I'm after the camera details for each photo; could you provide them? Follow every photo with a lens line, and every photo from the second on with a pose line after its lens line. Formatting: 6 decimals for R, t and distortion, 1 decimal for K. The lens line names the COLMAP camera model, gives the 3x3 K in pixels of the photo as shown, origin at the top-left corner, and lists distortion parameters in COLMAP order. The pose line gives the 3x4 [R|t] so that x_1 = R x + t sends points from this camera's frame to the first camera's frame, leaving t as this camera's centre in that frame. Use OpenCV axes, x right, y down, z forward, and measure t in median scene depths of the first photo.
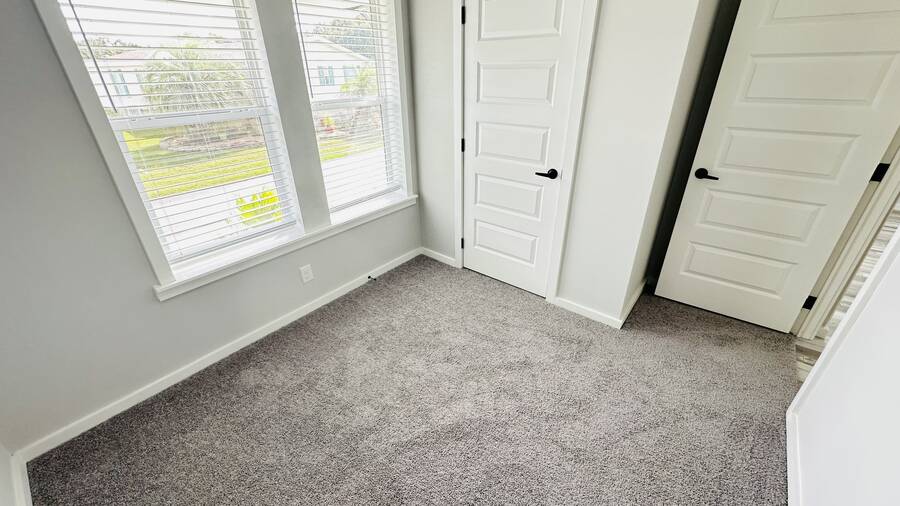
lens RADIAL K [[358.2, 0, 449.4], [0, 358.2, 254.3], [0, 0, 1]] dist [-0.002224, 0.001035]
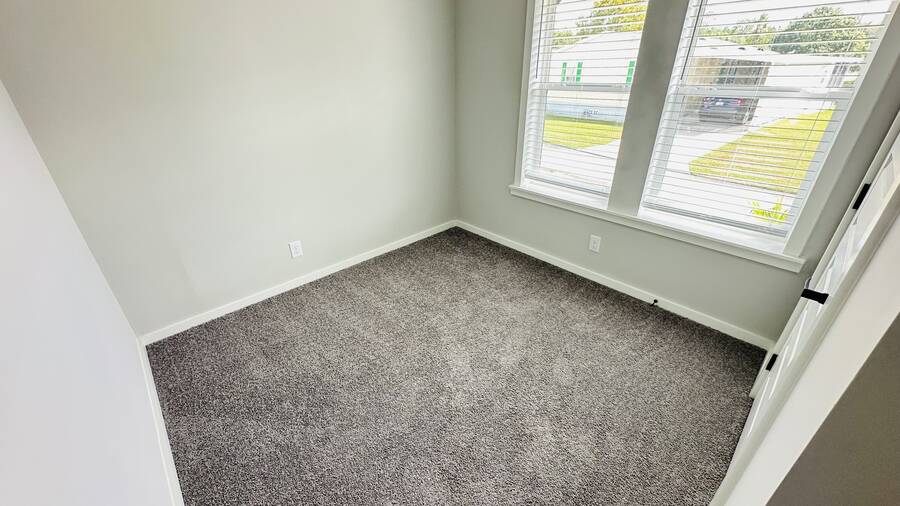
lens RADIAL K [[358.2, 0, 451.1], [0, 358.2, 249.9], [0, 0, 1]] dist [-0.002224, 0.001035]
pose [[-0.143645, 0.456194, -0.878210, 0.603625], [-0.439482, 0.765702, 0.469635, -0.241752], [0.886691, 0.453418, 0.090500, 0.520025]]
